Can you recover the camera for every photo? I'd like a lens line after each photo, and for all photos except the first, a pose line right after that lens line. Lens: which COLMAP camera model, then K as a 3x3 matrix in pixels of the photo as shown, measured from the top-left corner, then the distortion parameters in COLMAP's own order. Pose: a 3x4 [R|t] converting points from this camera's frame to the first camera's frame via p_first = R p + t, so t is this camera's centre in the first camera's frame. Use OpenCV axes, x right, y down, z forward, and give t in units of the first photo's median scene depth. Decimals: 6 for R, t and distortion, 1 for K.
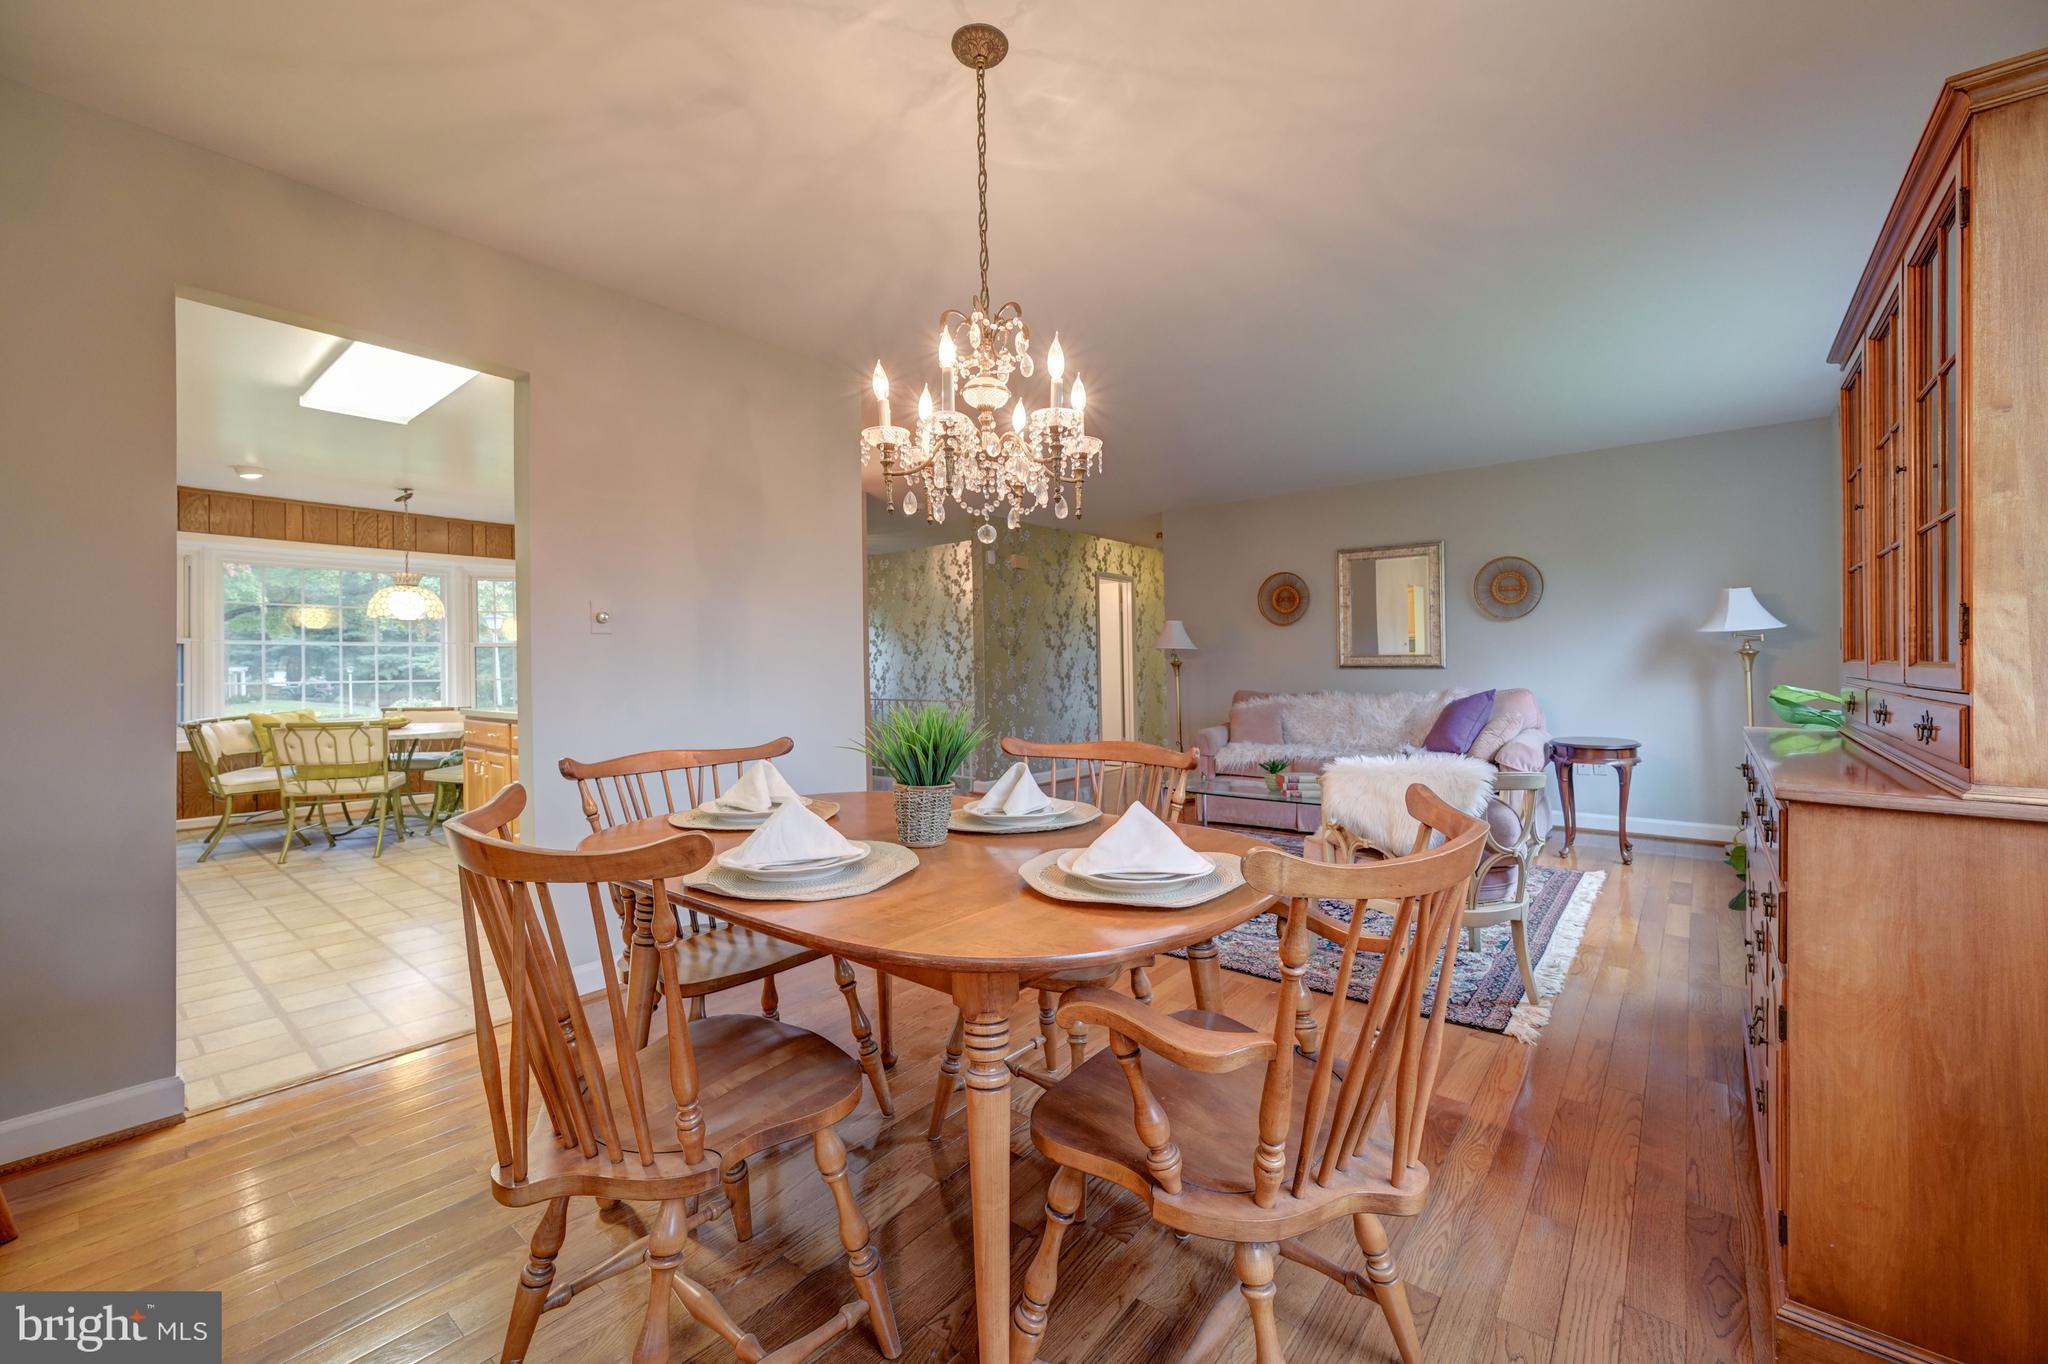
lens RADIAL K [[810.6, 0, 1034.5], [0, 810.6, 664.8], [0, 0, 1]] dist [-0.003097, 0.000752]
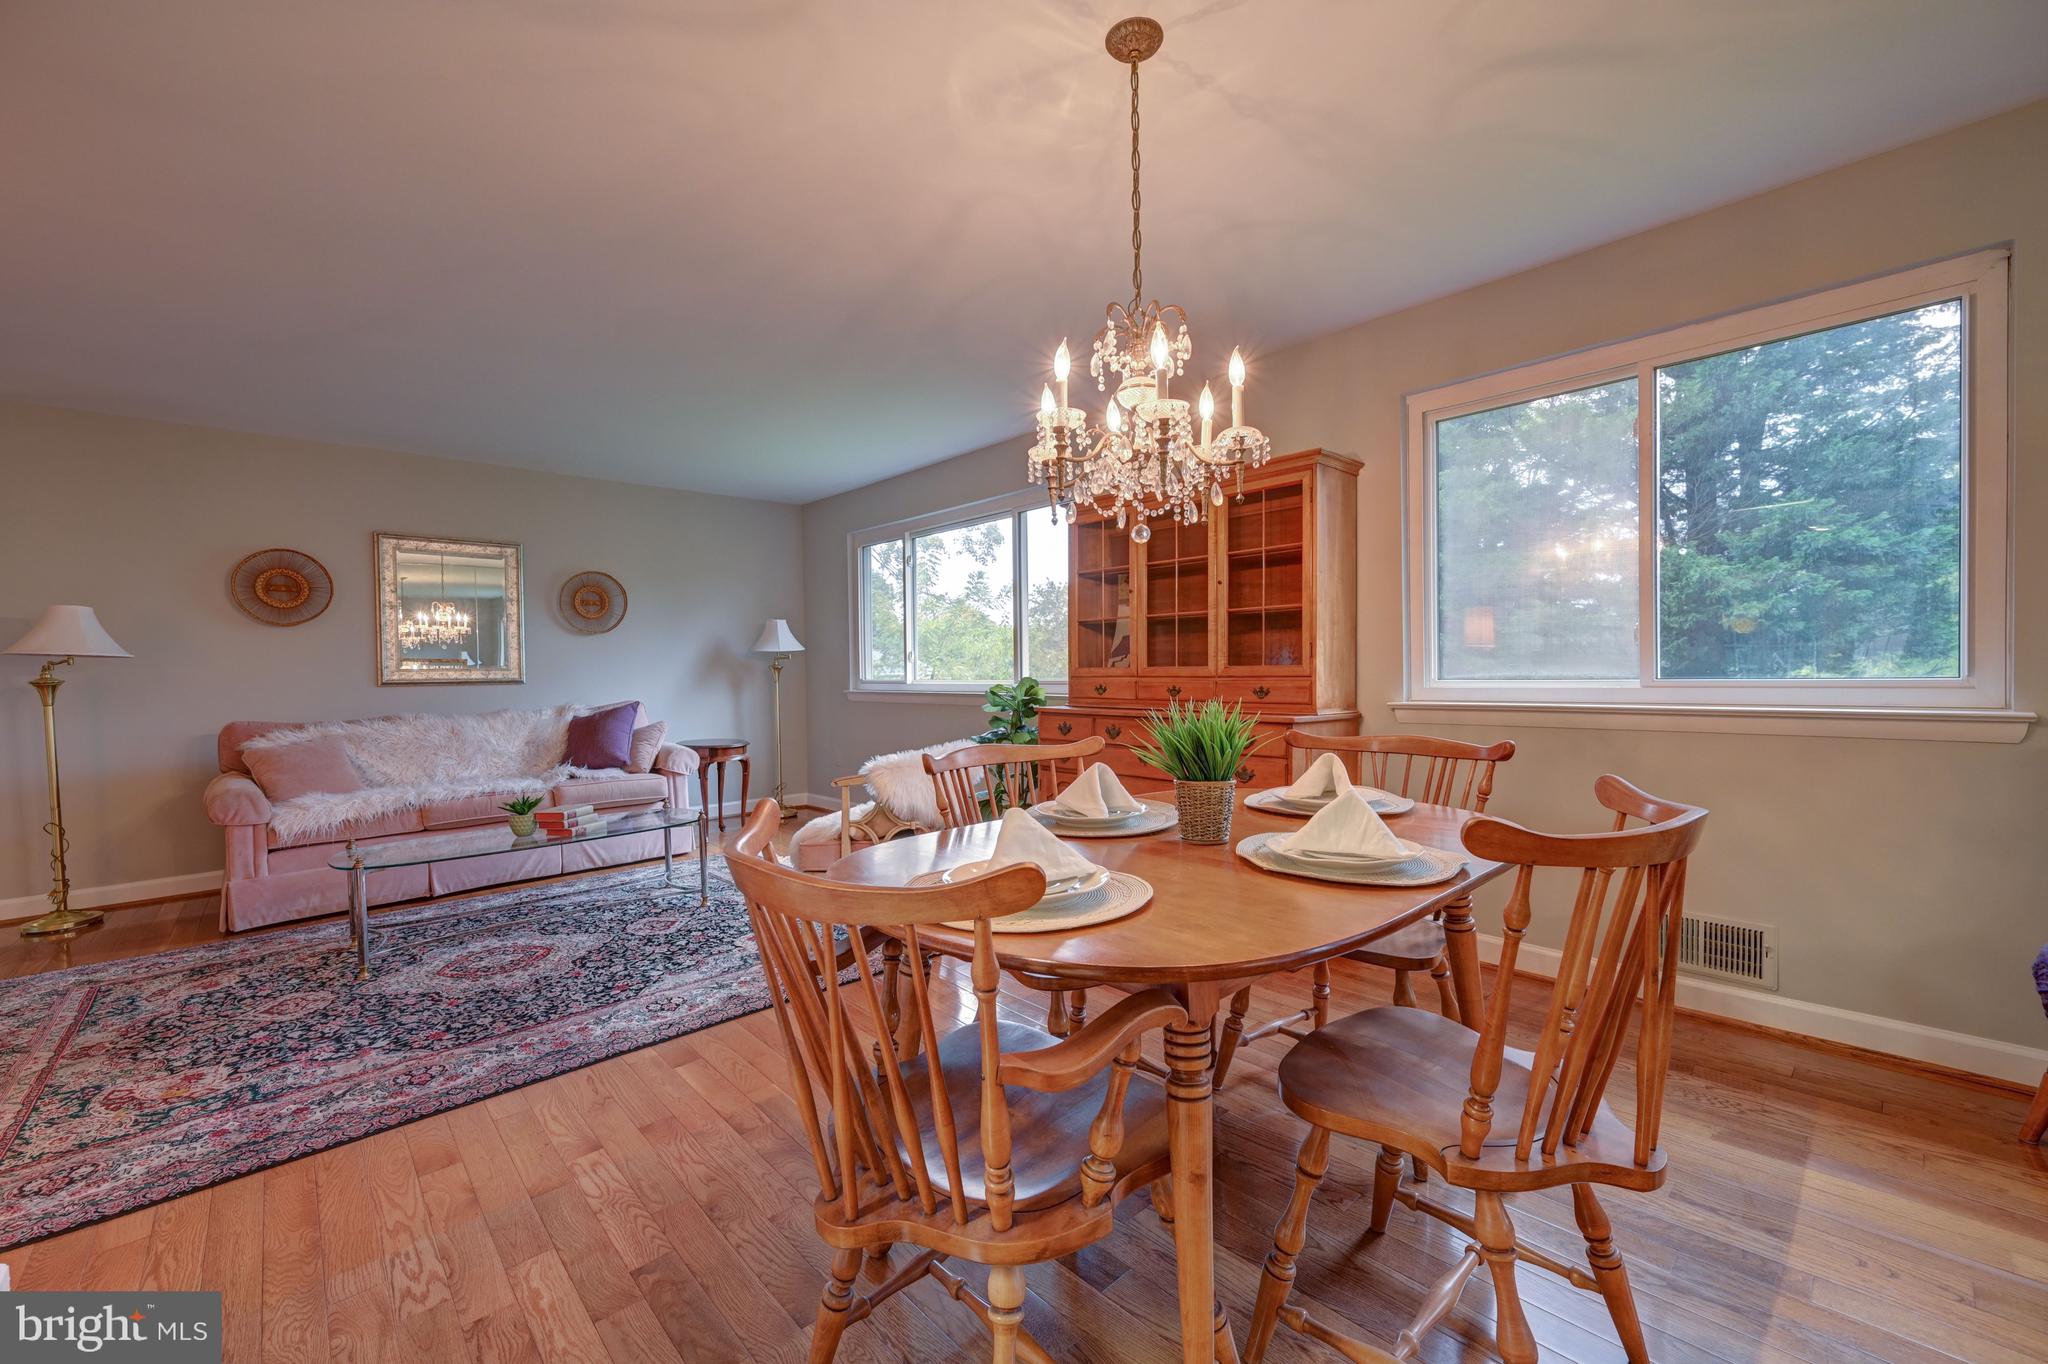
lens RADIAL K [[810.6, 0, 1032.7], [0, 810.6, 685.8], [0, 0, 1]] dist [-0.003097, 0.000752]
pose [[0.149230, -0.012591, 0.988722, -0.310088], [0.018152, 0.999785, 0.009993, 0.007878], [-0.988636, 0.016456, 0.149426, 0.293382]]
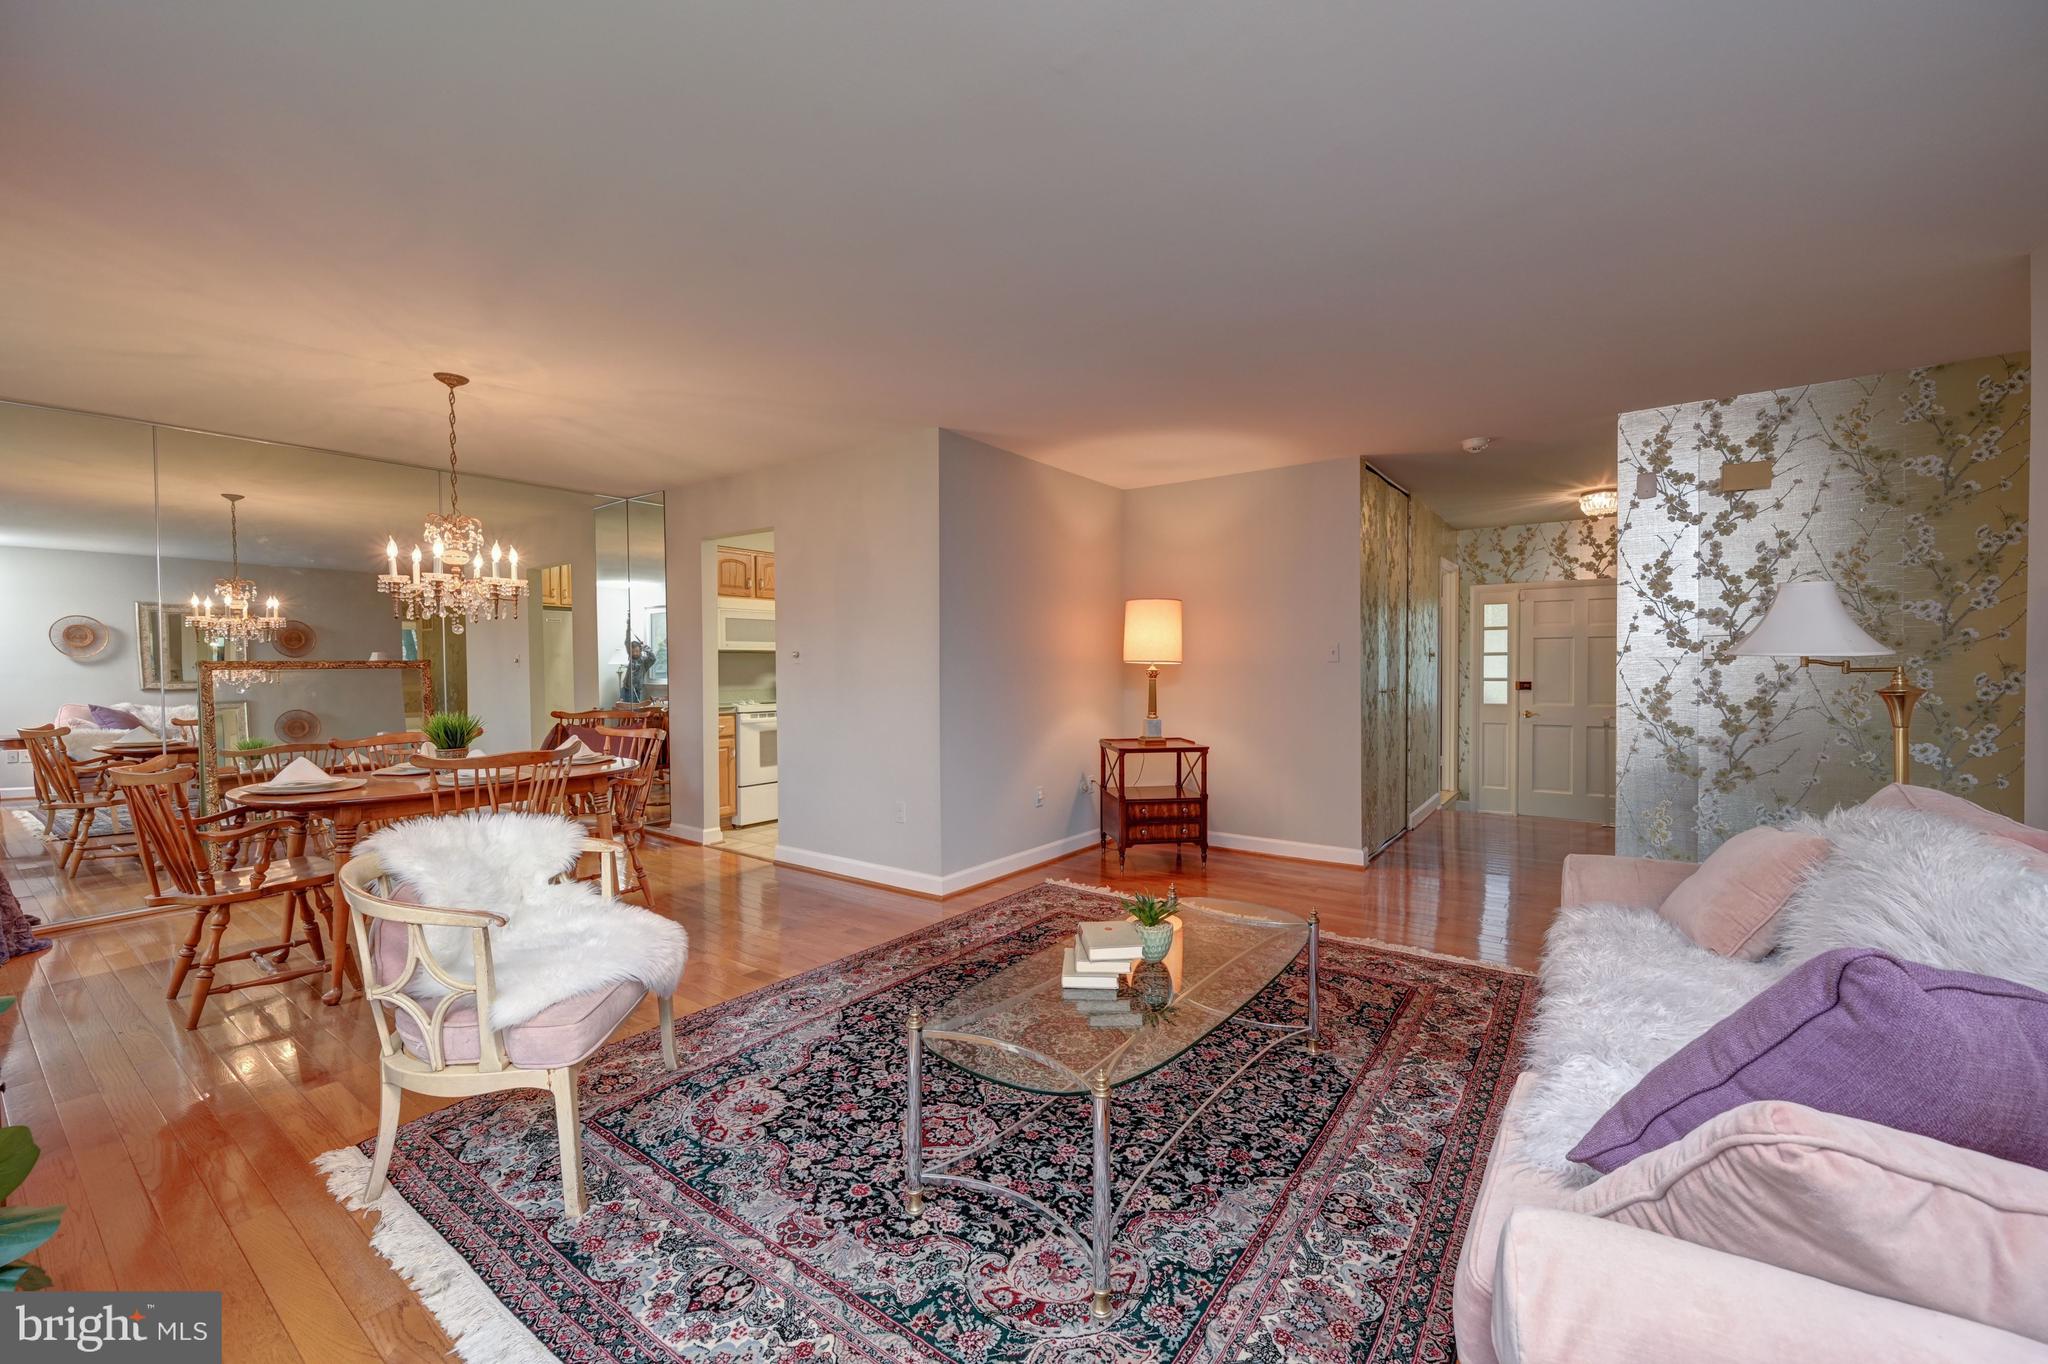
lens RADIAL K [[810.6, 0, 1038.3], [0, 810.6, 681.8], [0, 0, 1]] dist [-0.003097, 0.000752]
pose [[0.046692, 0.037169, -0.998218, 0.599969], [0.005050, 0.999286, 0.037445, -0.025569], [0.998897, -0.006789, 0.046471, 0.690149]]
